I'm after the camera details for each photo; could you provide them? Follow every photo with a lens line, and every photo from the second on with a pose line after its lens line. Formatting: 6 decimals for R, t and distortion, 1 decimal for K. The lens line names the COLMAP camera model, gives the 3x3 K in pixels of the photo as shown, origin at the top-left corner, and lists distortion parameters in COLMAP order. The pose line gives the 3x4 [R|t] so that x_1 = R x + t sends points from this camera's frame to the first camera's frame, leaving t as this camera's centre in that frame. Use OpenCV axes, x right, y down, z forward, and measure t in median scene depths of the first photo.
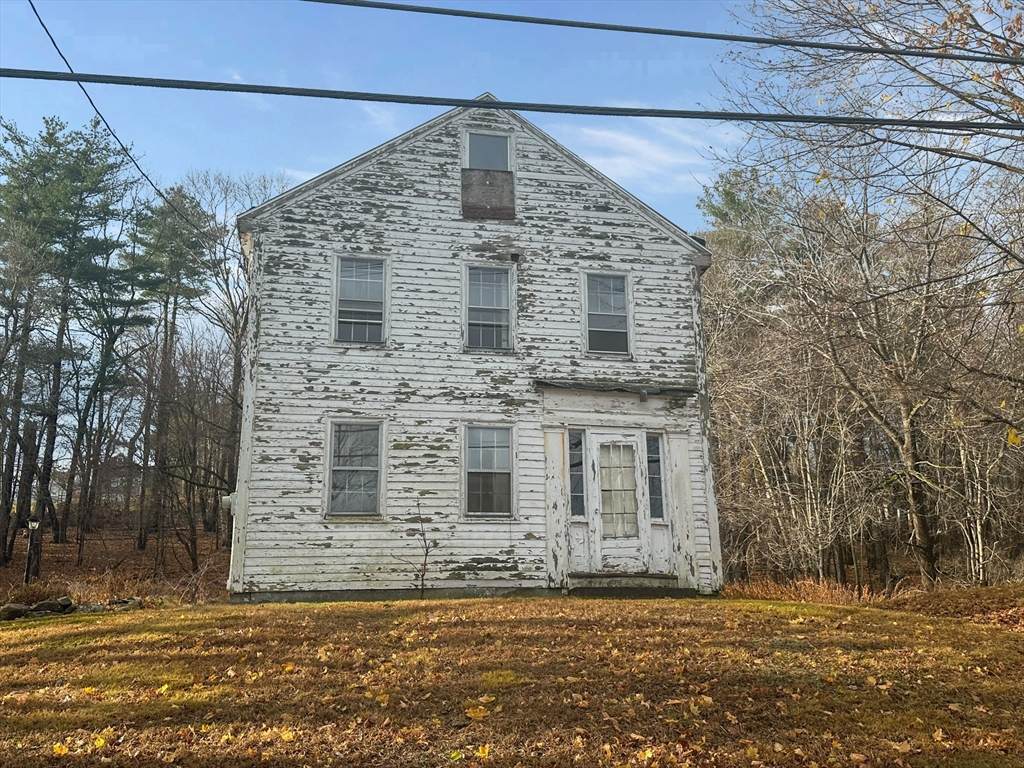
lens RADIAL K [[928.7, 0, 509.9], [0, 928.7, 378.5], [0, 0, 1]] dist [0.009640, 0.032156]
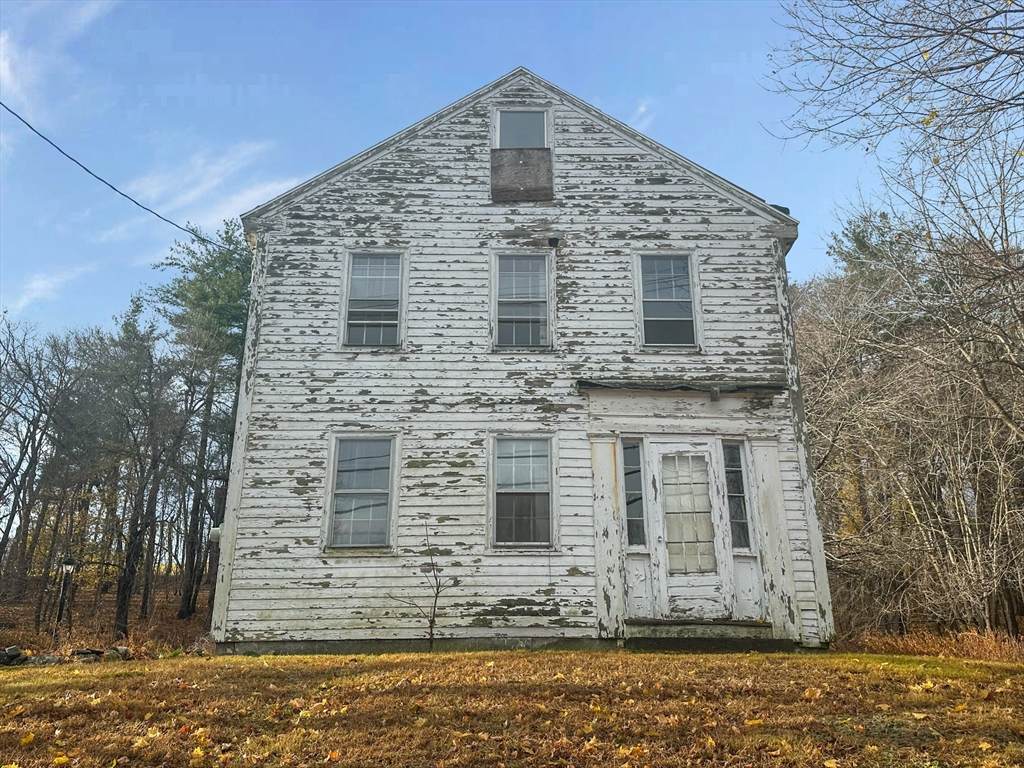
lens RADIAL K [[886.4, 0, 479.8], [0, 886.4, 354.4], [0, 0, 1]] dist [0.045409, -0.102841]
pose [[0.982295, -0.054127, -0.179353, 0.084816], [0.037711, 0.994886, -0.093704, 0.049704], [0.183508, 0.085281, 0.979312, 0.208349]]
